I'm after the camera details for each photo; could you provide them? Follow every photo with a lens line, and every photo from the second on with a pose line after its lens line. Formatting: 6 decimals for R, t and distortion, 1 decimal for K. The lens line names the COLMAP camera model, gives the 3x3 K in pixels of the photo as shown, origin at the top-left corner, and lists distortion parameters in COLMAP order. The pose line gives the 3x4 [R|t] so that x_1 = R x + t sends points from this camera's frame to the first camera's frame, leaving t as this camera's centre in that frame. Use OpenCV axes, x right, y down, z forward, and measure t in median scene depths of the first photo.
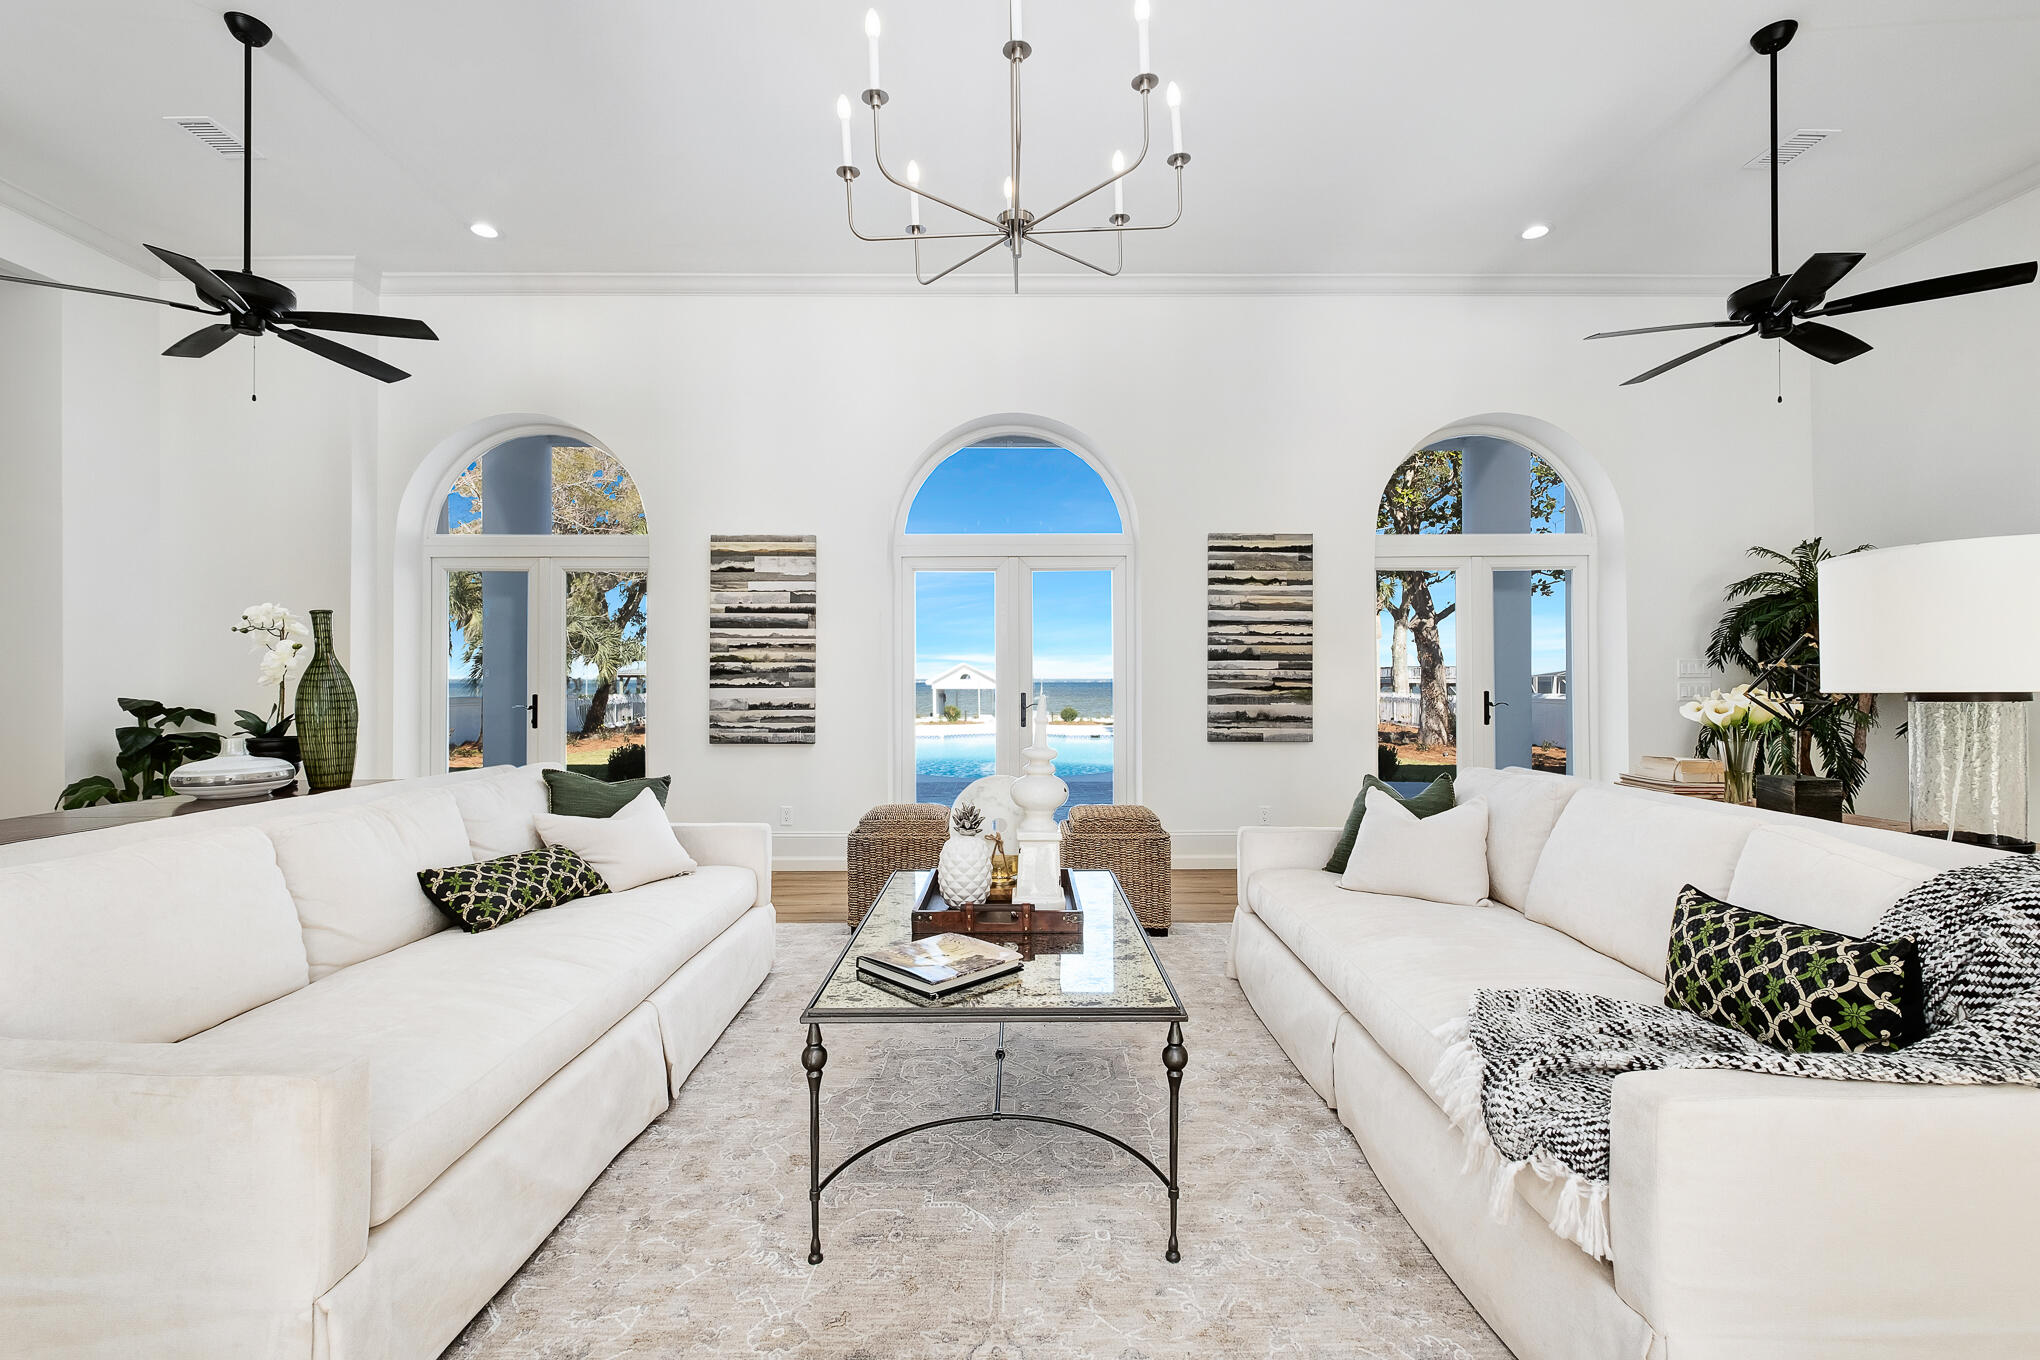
lens RADIAL K [[893.8, 0, 1016.2], [0, 893.8, 675.2], [0, 0, 1]] dist [-0.001944, 0.000088]
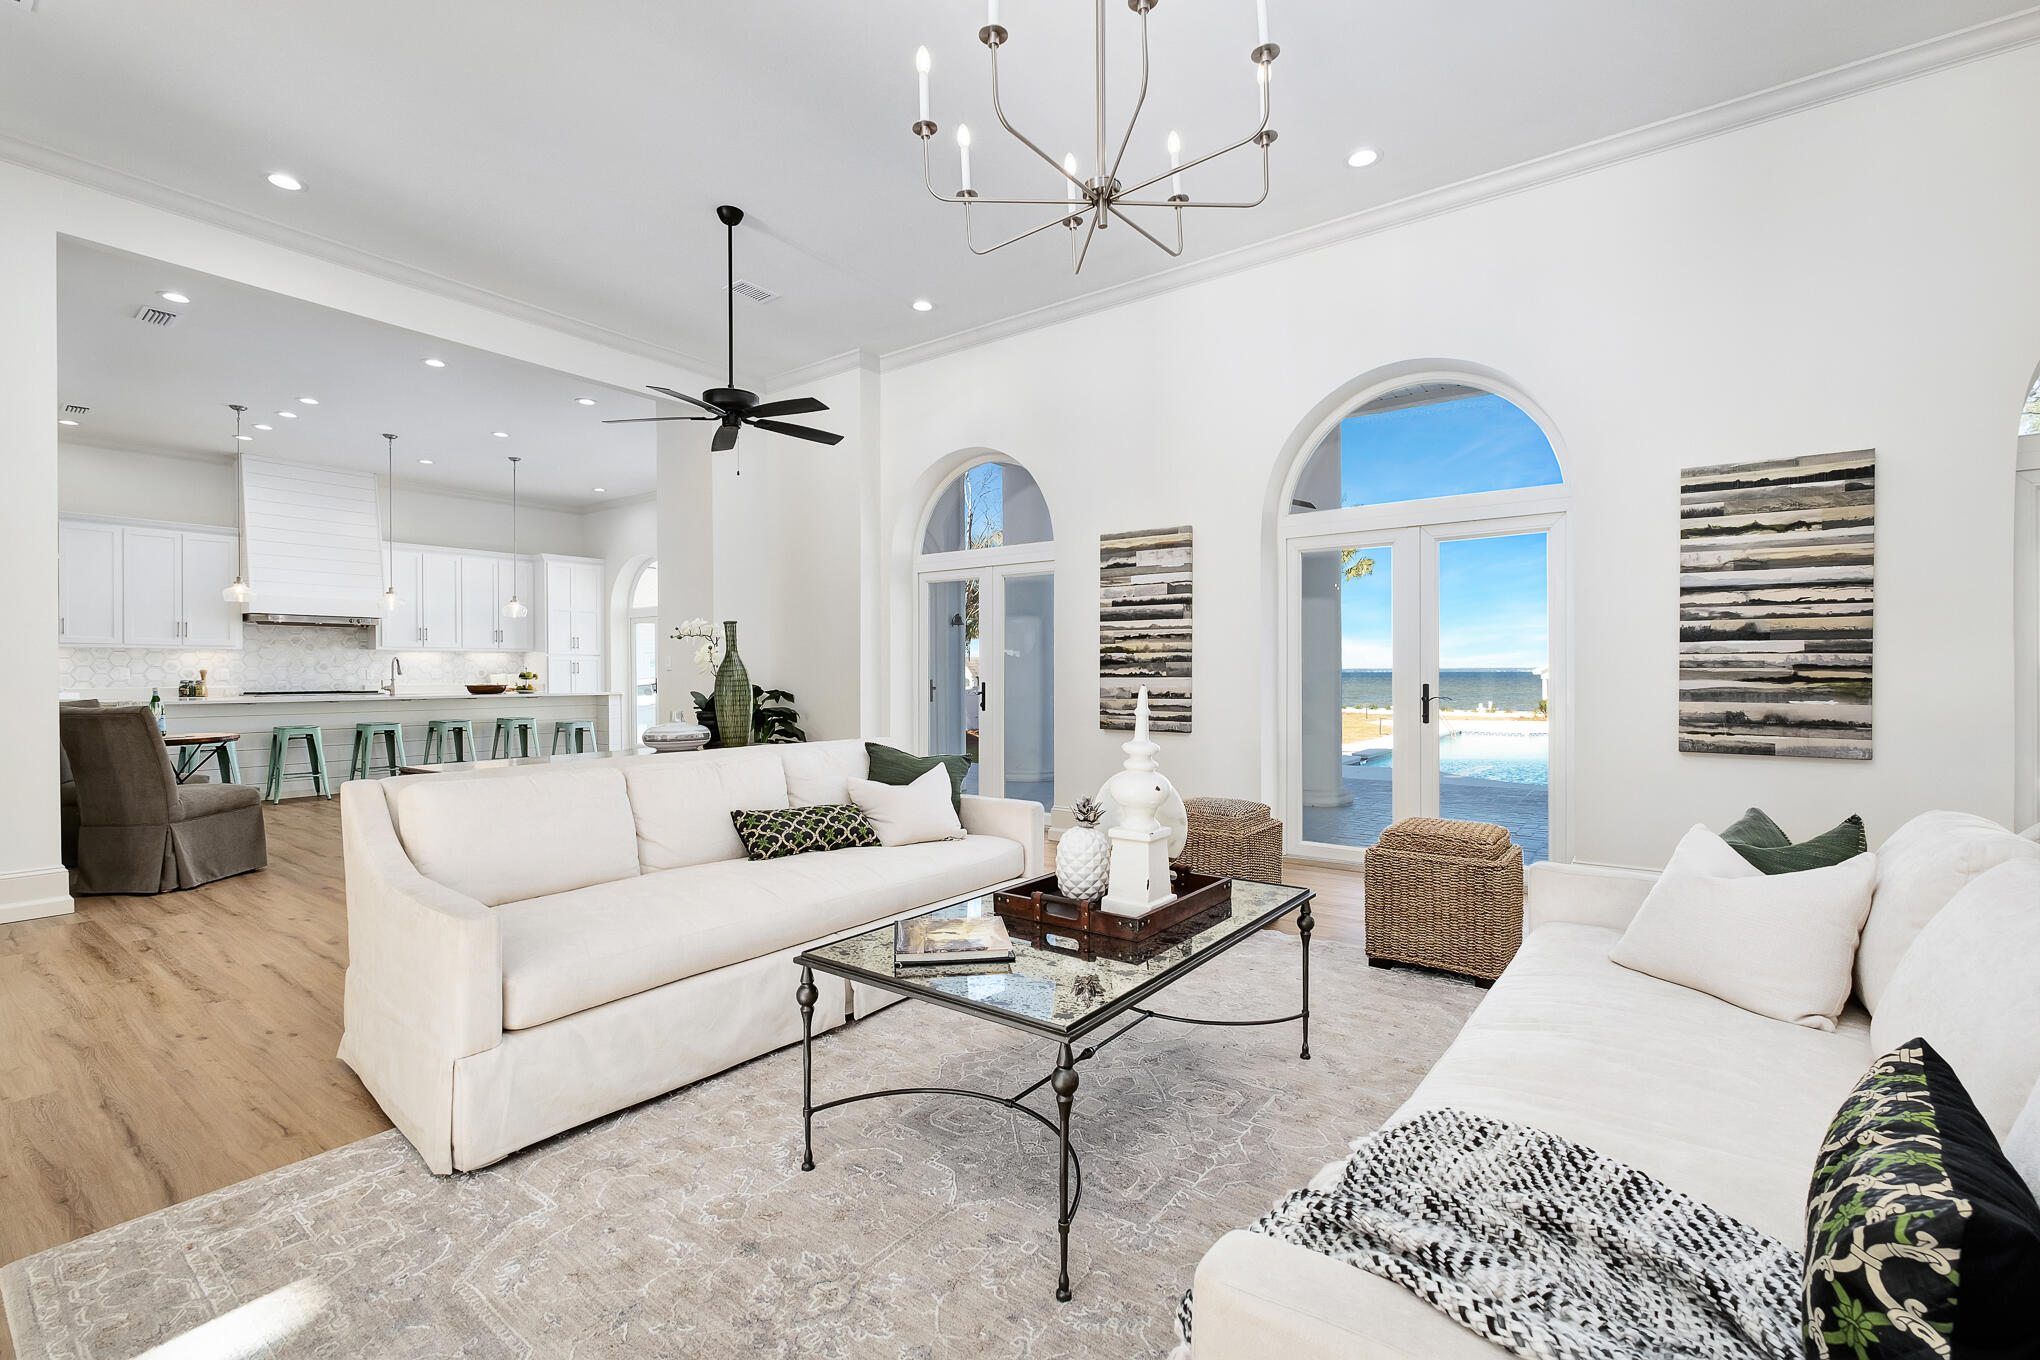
lens RADIAL K [[893.8, 0, 1015.9], [0, 893.8, 678.3], [0, 0, 1]] dist [-0.001944, 0.000088]
pose [[0.794721, 0.003483, -0.606965, 0.230666], [0.006167, 0.999886, 0.013812, 0.000119], [0.606944, -0.014719, 0.794608, 0.081354]]
